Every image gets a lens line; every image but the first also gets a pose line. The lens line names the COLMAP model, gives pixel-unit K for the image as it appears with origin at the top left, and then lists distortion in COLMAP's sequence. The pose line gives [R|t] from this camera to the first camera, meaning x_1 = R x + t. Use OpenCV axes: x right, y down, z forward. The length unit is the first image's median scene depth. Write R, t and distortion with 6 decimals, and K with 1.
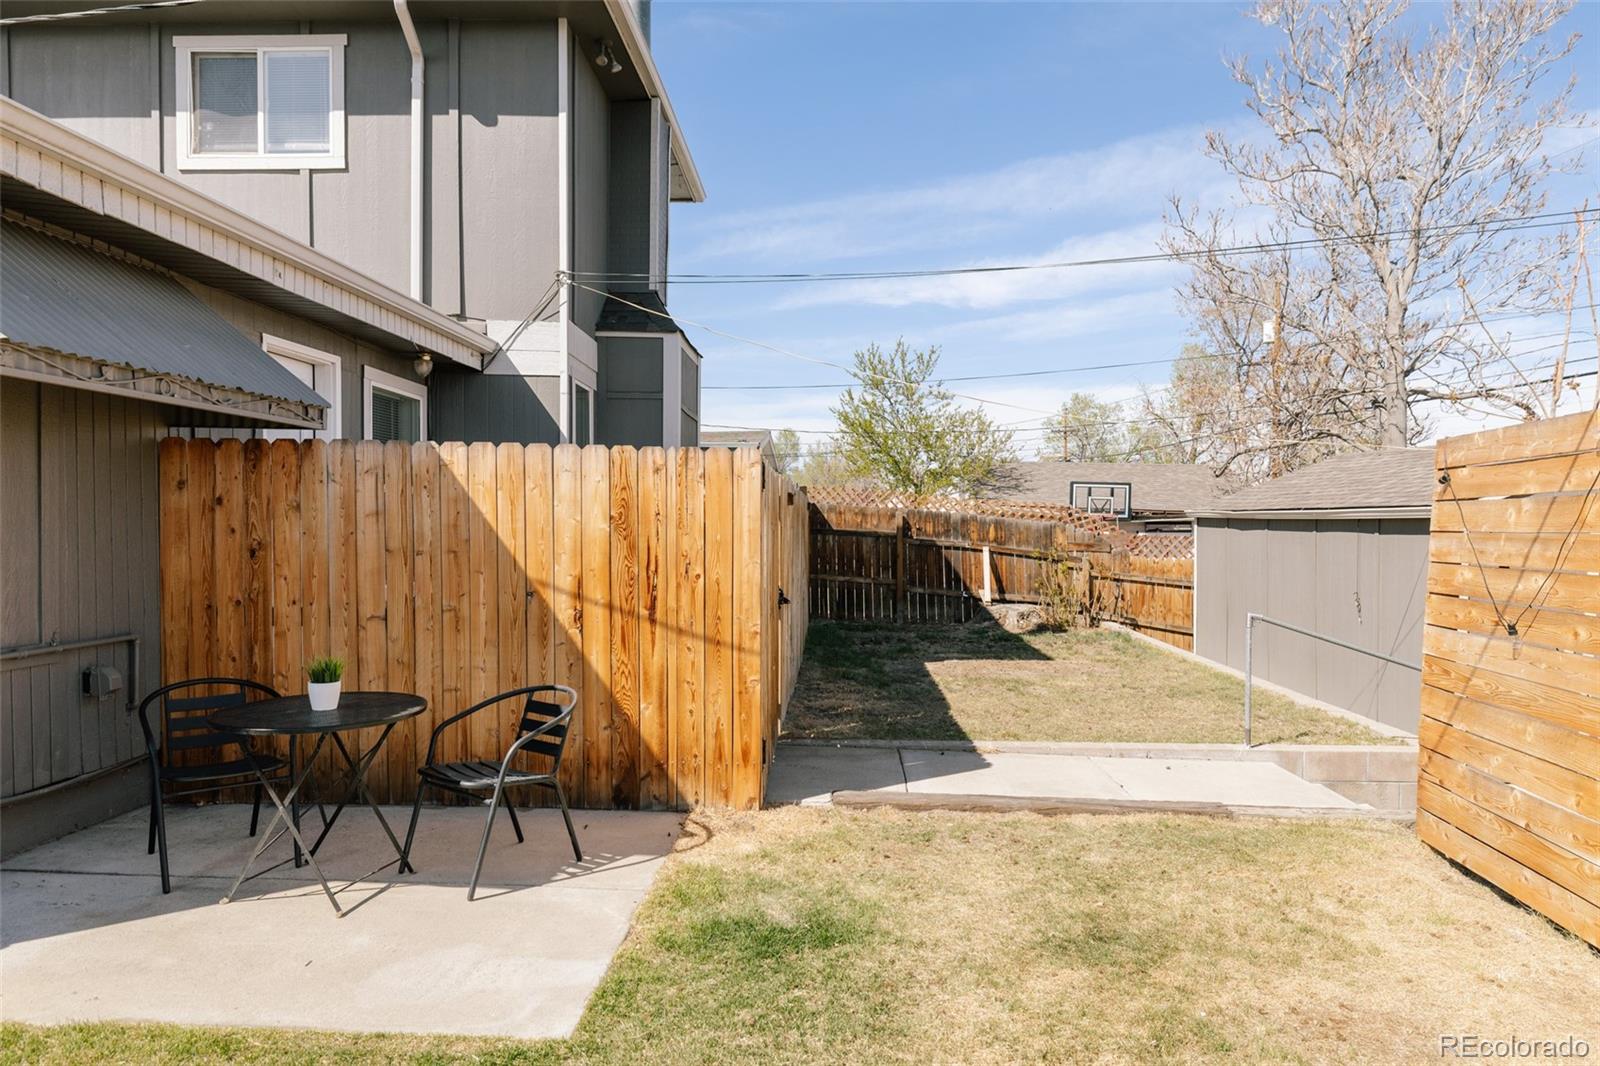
lens RADIAL K [[1004.6, 0, 804.3], [0, 1004.6, 540.8], [0, 0, 1]] dist [0.018843, -0.013980]
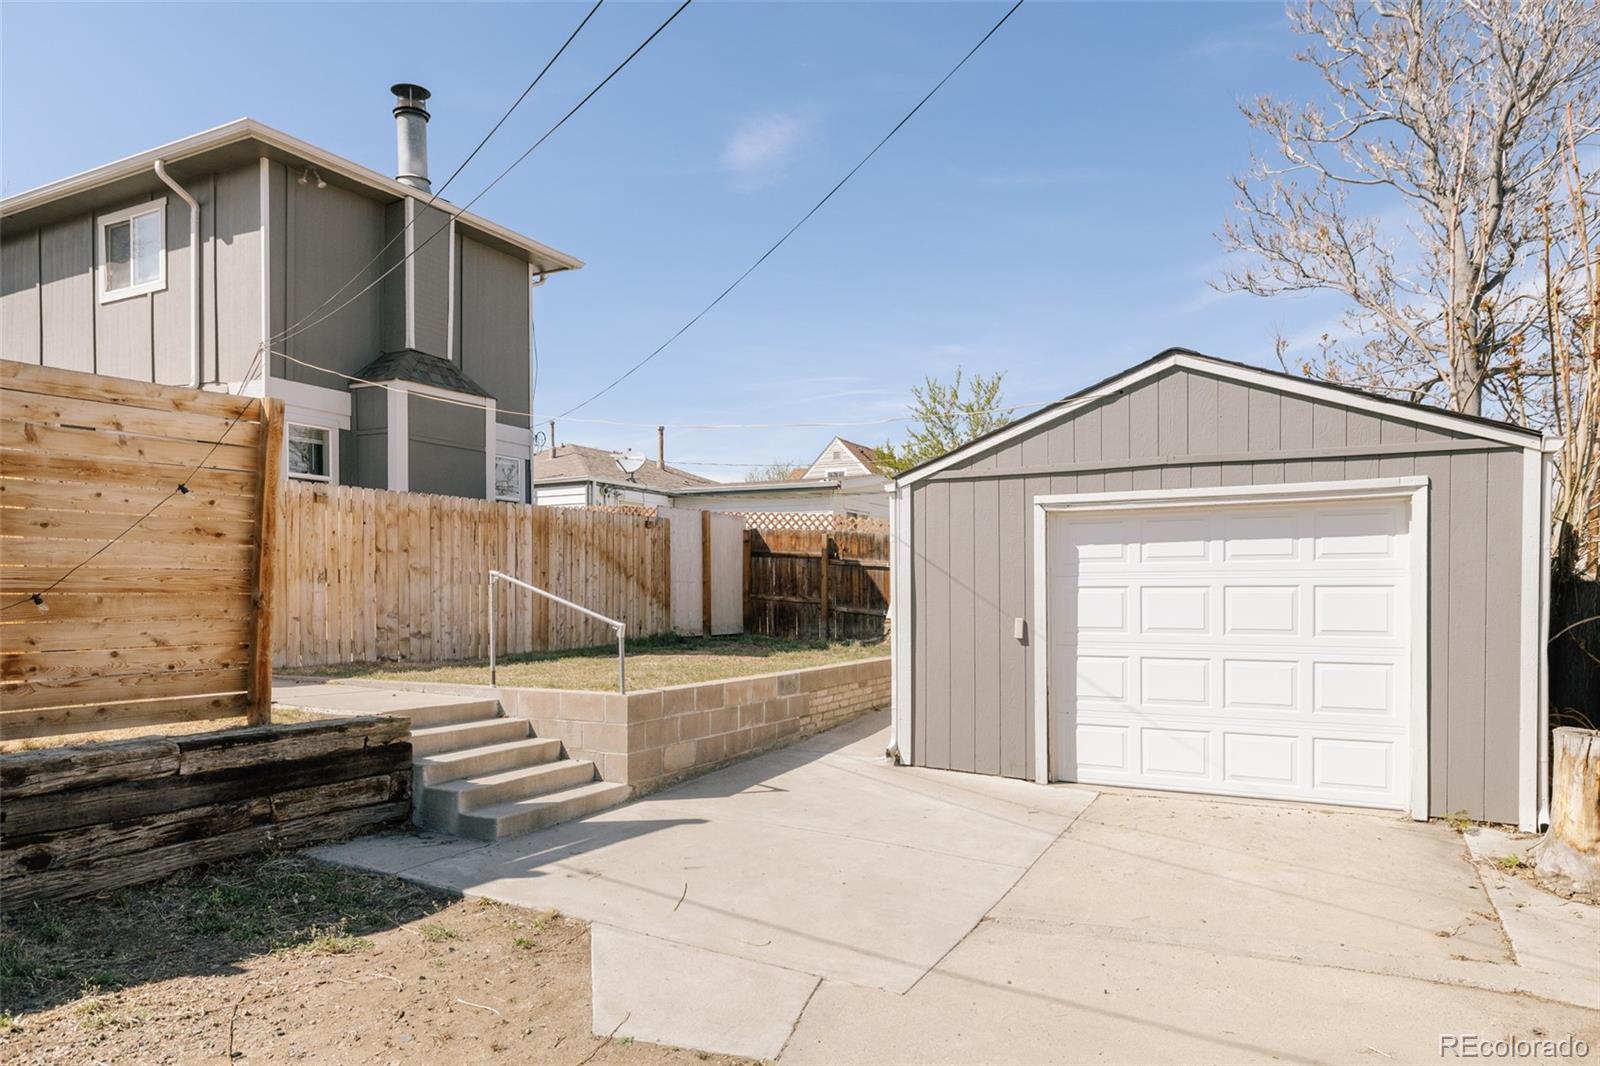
lens RADIAL K [[1004.6, 0, 813.2], [0, 1004.6, 599.4], [0, 0, 1]] dist [0.018843, -0.013980]
pose [[0.901939, -0.000219, -0.431864, 1.687604], [-0.002712, 0.999977, -0.006173, 0.144601], [0.431855, 0.006739, 0.901918, 0.147003]]
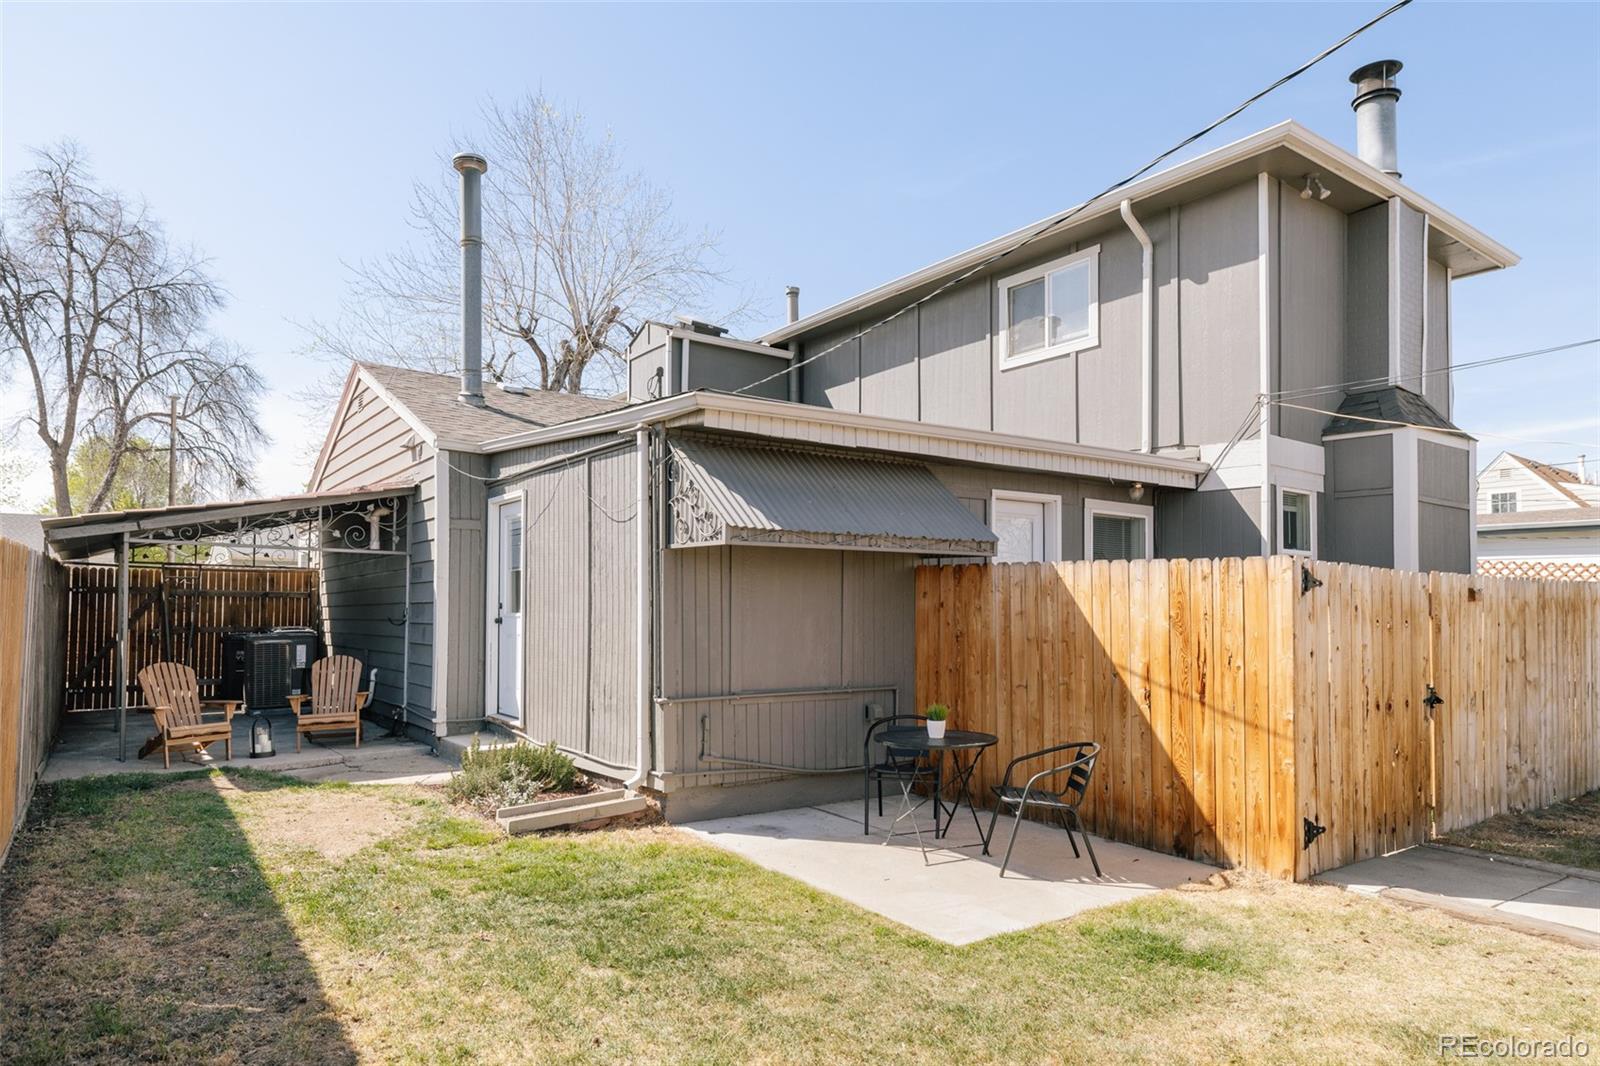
lens RADIAL K [[961.2, 0, 810.7], [0, 961.2, 580.4], [0, 0, 1]] dist [0.008927, -0.003109]
pose [[0.623473, -0.024431, -0.781463, 0.459157], [-0.014525, 0.998977, -0.042820, -0.010833], [0.781710, 0.038048, 0.622480, -0.087772]]
